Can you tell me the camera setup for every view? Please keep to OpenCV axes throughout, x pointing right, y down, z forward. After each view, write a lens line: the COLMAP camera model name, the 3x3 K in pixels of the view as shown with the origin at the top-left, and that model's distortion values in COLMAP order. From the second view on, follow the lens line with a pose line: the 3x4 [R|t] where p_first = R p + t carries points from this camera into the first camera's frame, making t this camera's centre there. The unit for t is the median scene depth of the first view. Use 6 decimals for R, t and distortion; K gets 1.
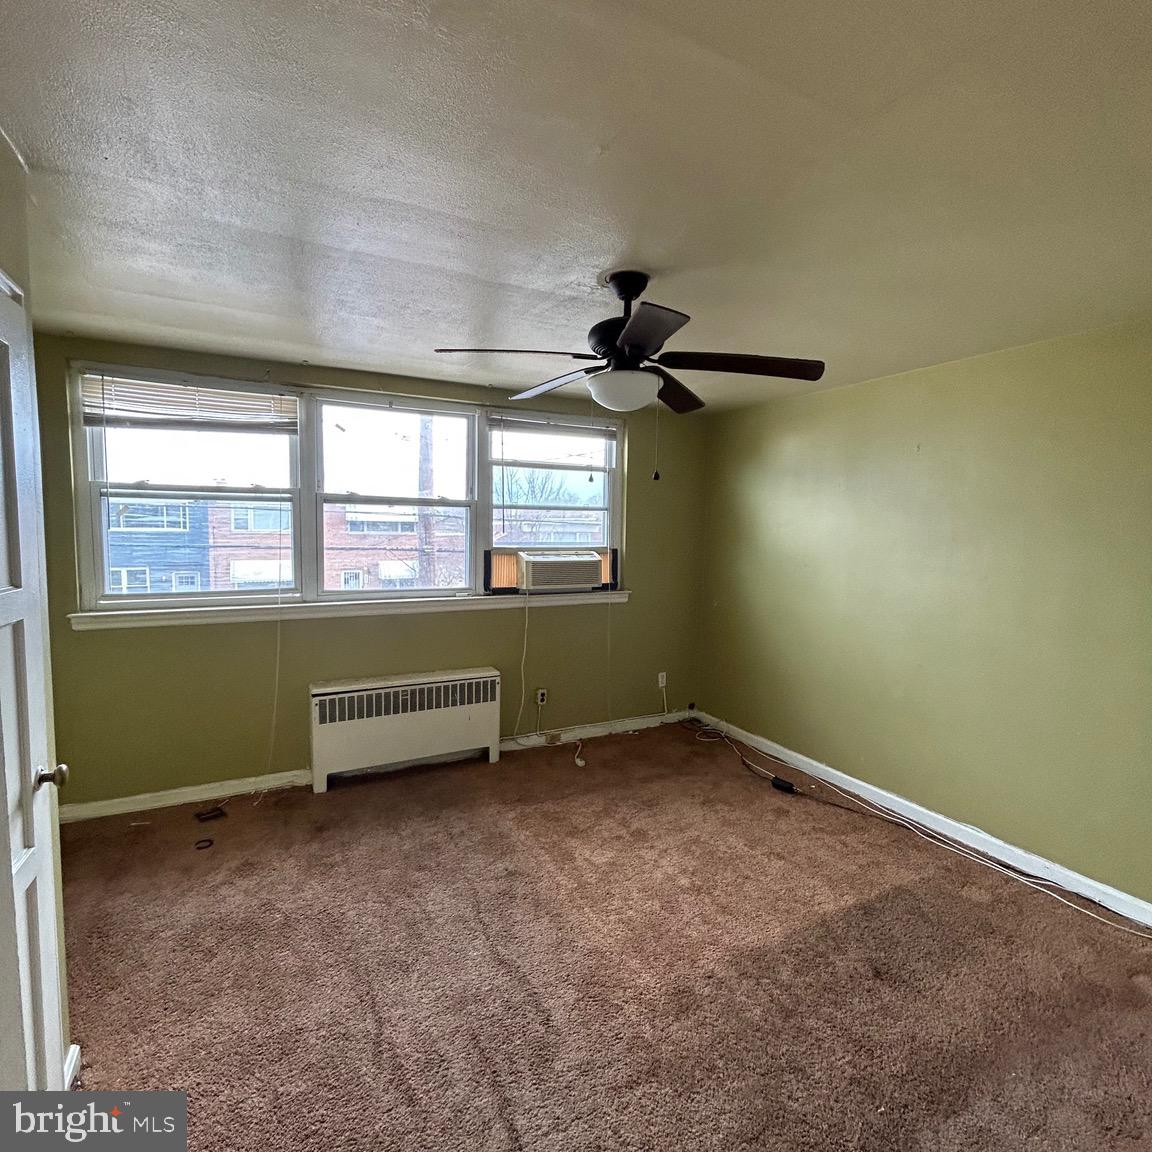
lens RADIAL K [[626.1, 0, 581.6], [0, 626.1, 577.8], [0, 0, 1]] dist [0.007667, 0.001258]
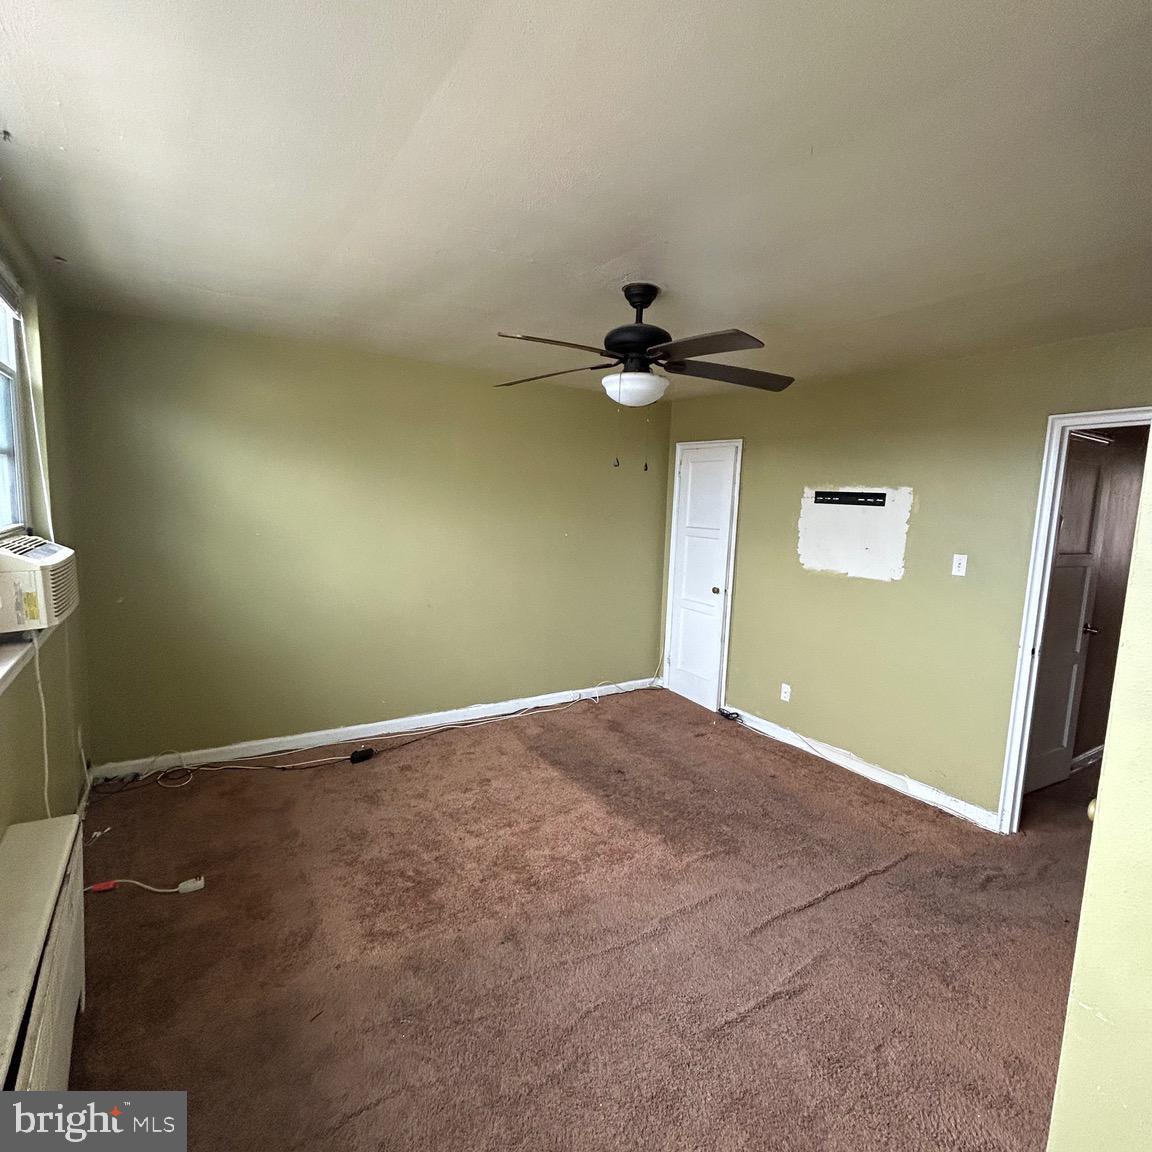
lens RADIAL K [[626.1, 0, 582.8], [0, 626.1, 575.9], [0, 0, 1]] dist [0.007667, 0.001258]
pose [[-0.087658, -0.142137, 0.985958, -0.615021], [0.045654, 0.988155, 0.146513, -0.075553], [-0.995104, 0.057856, -0.080130, 0.680504]]
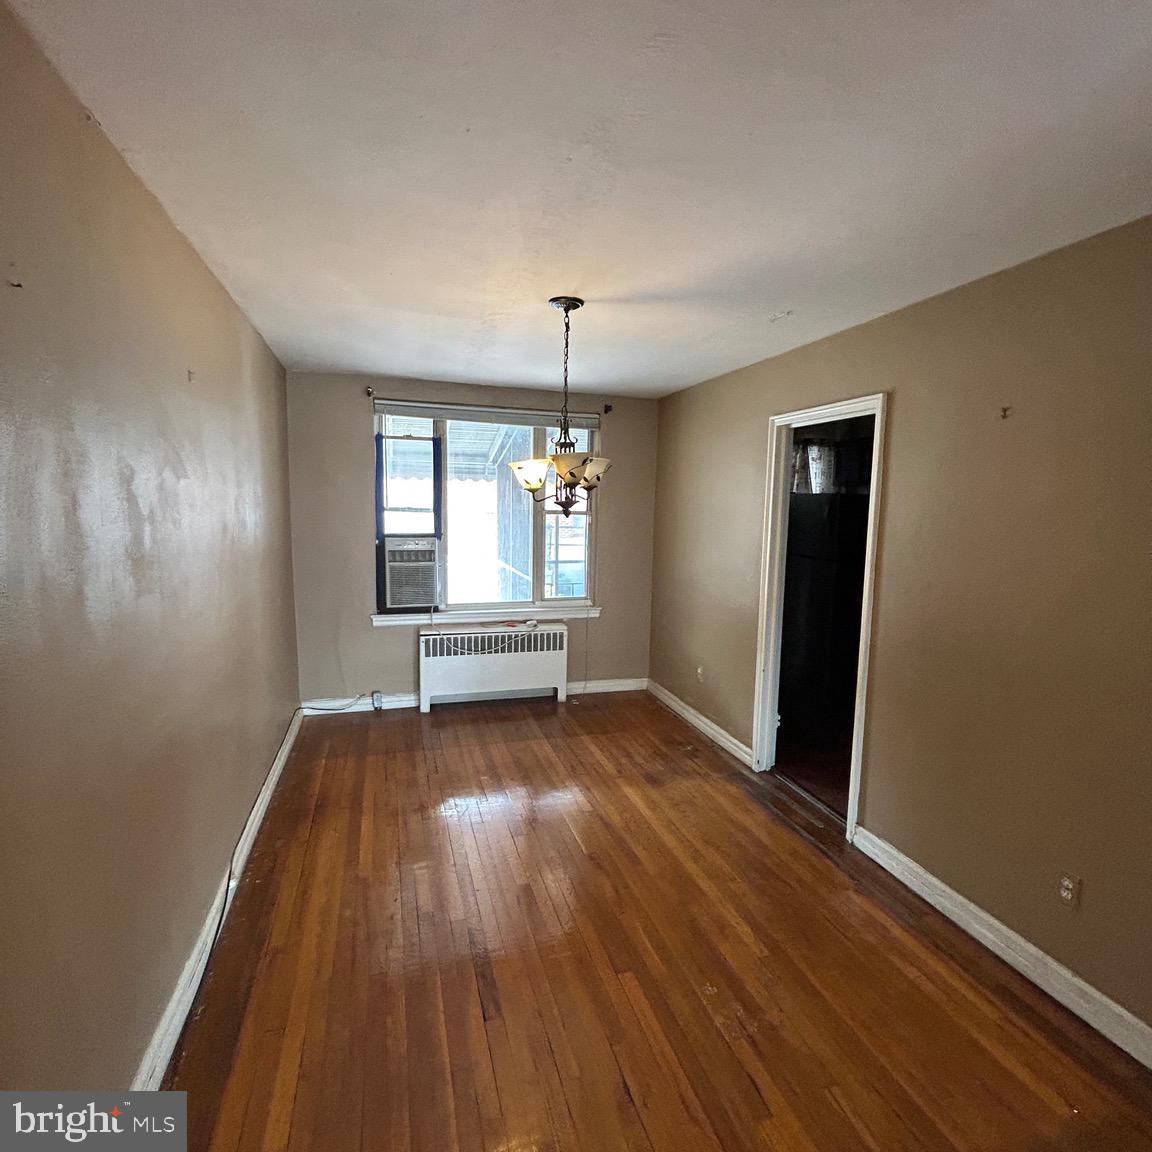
lens RADIAL K [[626.1, 0, 574.6], [0, 626.1, 574.5], [0, 0, 1]] dist [0.007667, 0.001258]
pose [[0.977804, 0.050015, -0.203466, 0.126456], [-0.035494, 0.996597, 0.074400, -0.036349], [0.206495, -0.065527, 0.976251, -0.145373]]
